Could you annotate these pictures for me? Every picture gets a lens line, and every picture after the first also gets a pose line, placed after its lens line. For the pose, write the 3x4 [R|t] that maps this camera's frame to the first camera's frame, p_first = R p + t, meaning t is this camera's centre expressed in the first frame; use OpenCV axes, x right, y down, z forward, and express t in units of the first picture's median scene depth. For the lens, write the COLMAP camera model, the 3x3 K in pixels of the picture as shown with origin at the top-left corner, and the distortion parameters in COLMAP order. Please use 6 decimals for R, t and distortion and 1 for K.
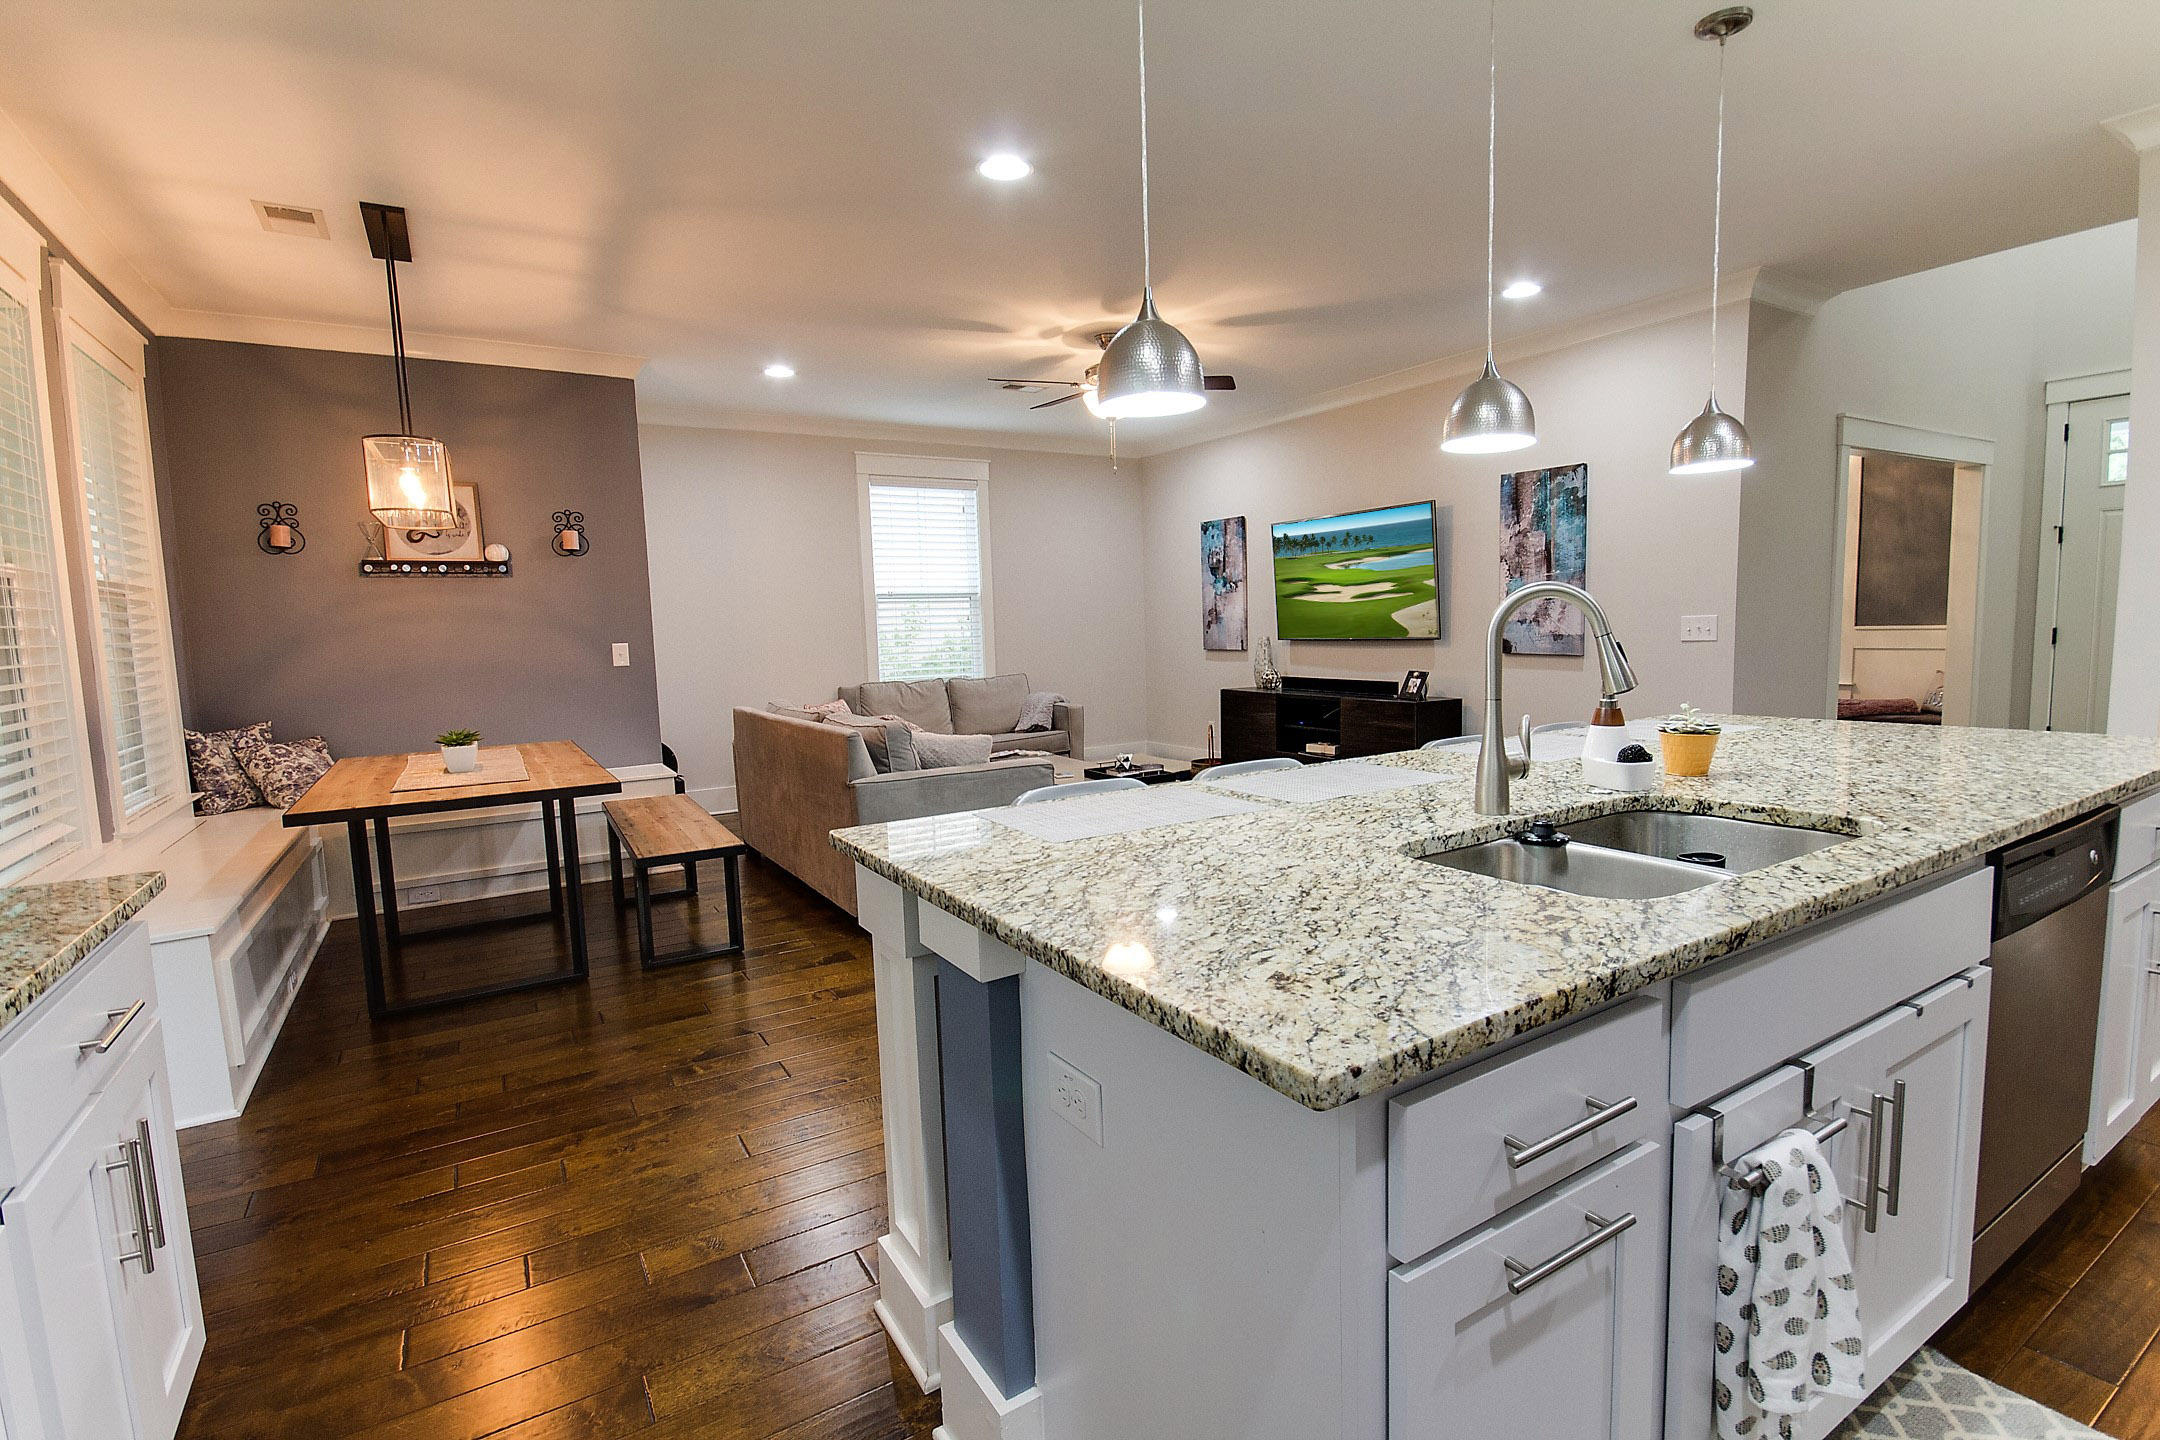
lens RADIAL K [[1007.8, 0, 1102.9], [0, 1007.8, 724.2], [0, 0, 1]] dist [0.001728, -0.006642]
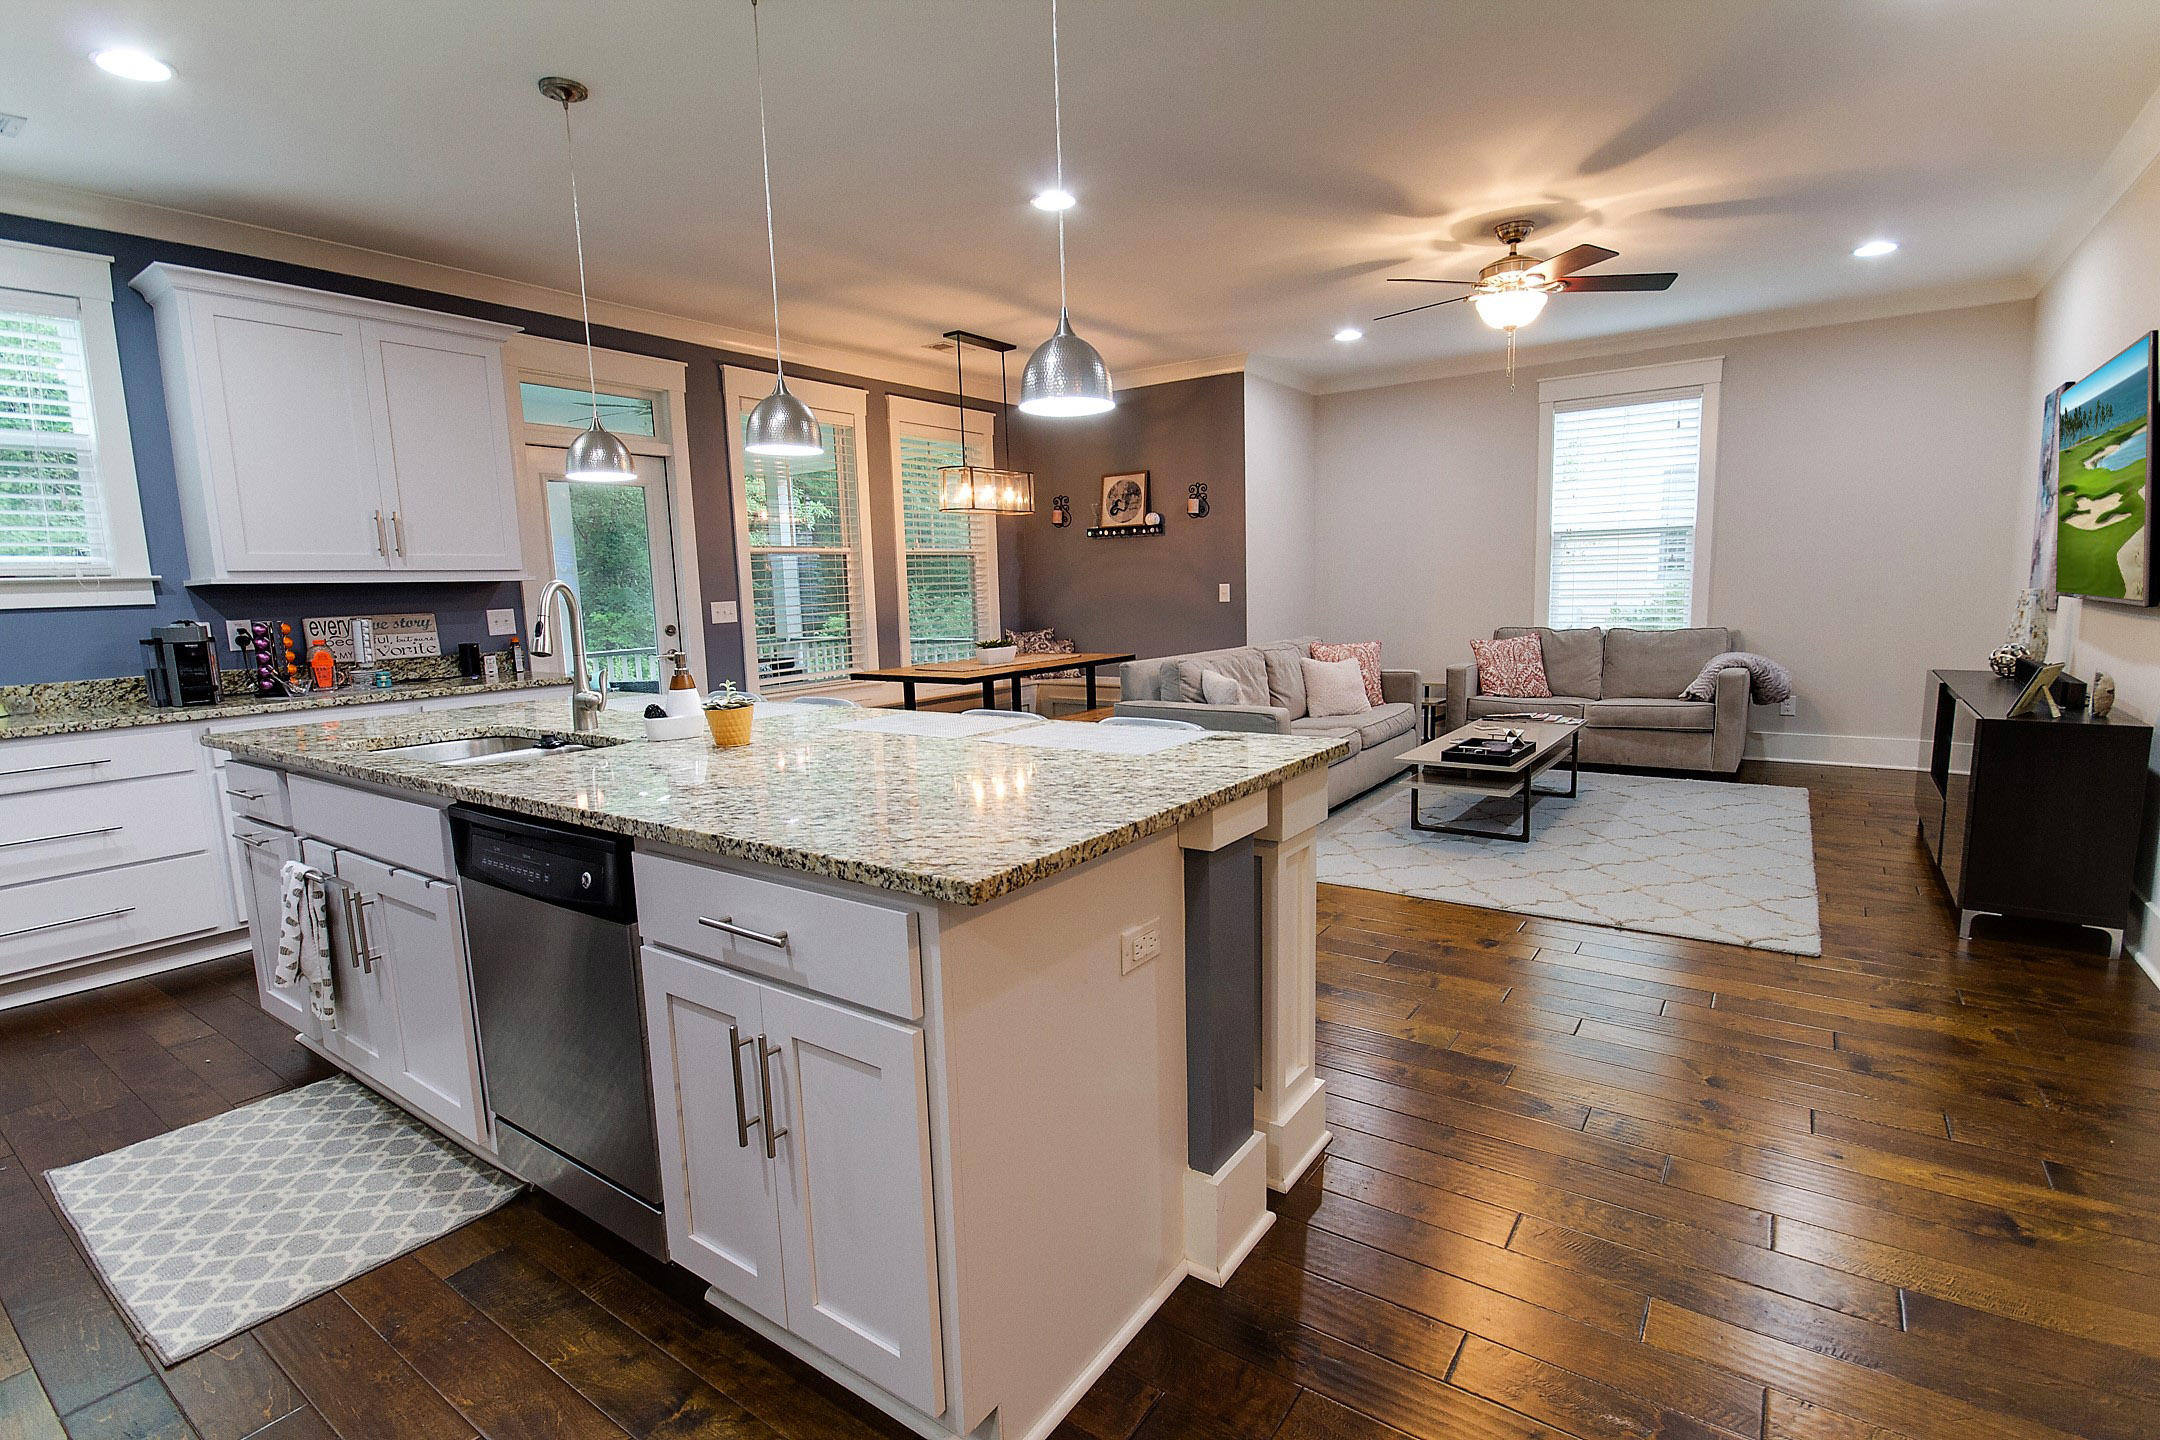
lens RADIAL K [[1007.8, 0, 1106.0], [0, 1007.8, 726.9], [0, 0, 1]] dist [0.001728, -0.006642]
pose [[0.396091, 0.147938, -0.906215, 0.591998], [-0.076602, 0.988819, 0.127942, -0.048327], [0.915010, 0.018741, 0.402995, 0.313977]]
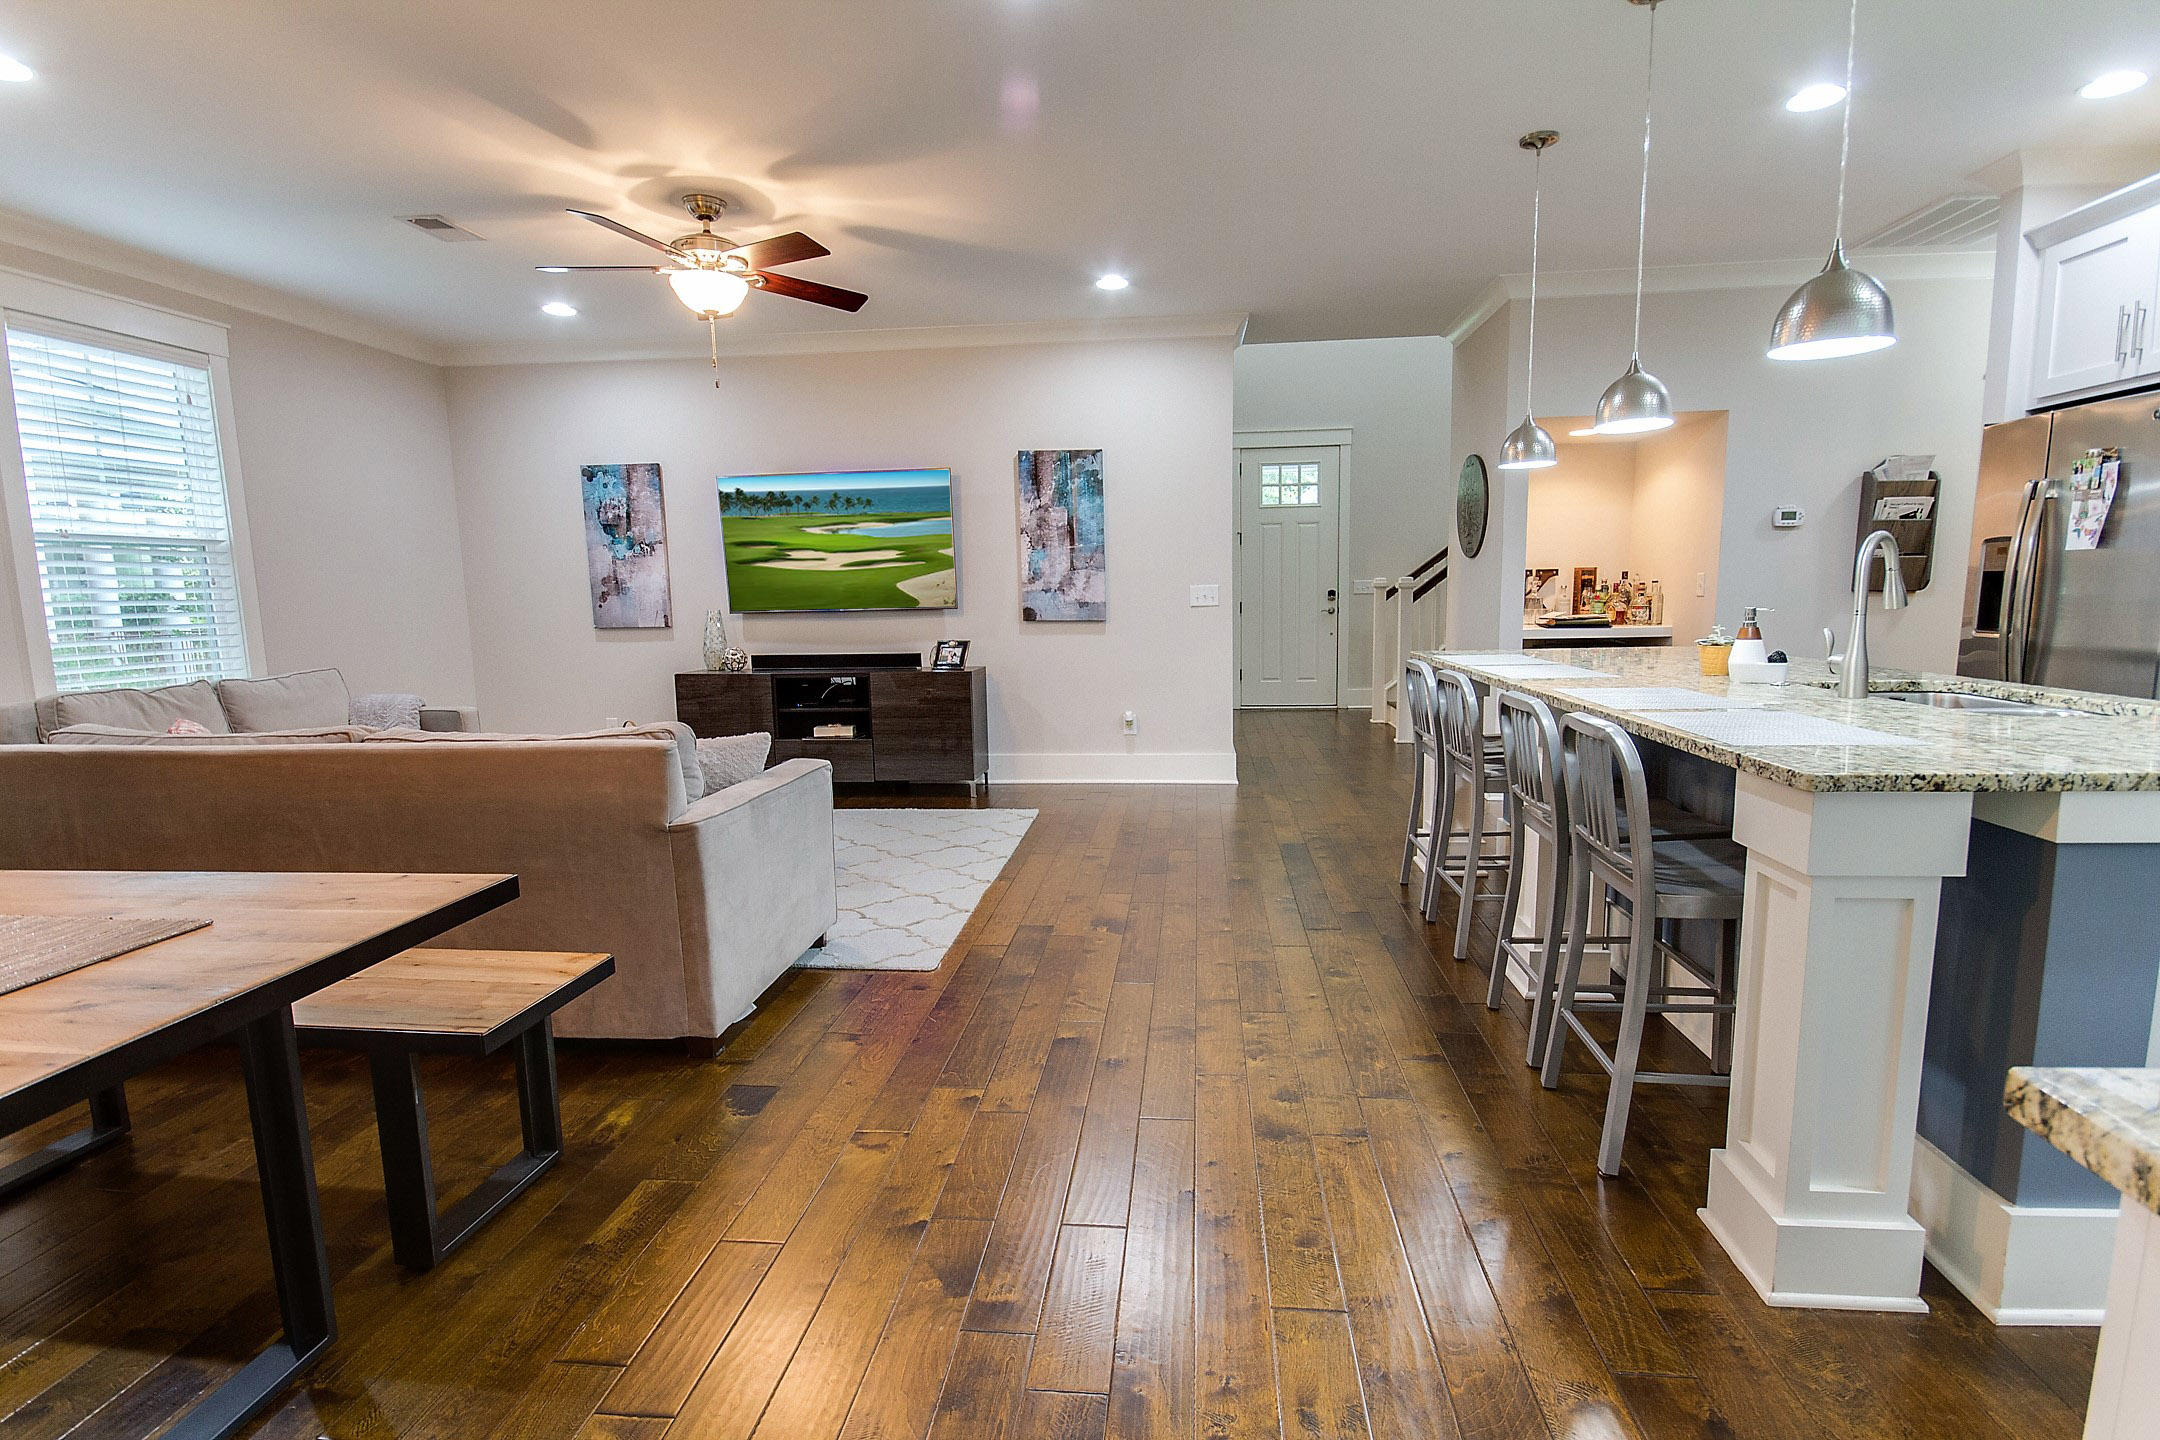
lens RADIAL K [[1007.8, 0, 1094.5], [0, 1007.8, 725.7], [0, 0, 1]] dist [0.001728, -0.006642]
pose [[0.615413, -0.089595, 0.783096, -0.376018], [0.081651, 0.995420, 0.049719, -0.007118], [-0.783964, 0.033343, 0.619910, 0.273797]]
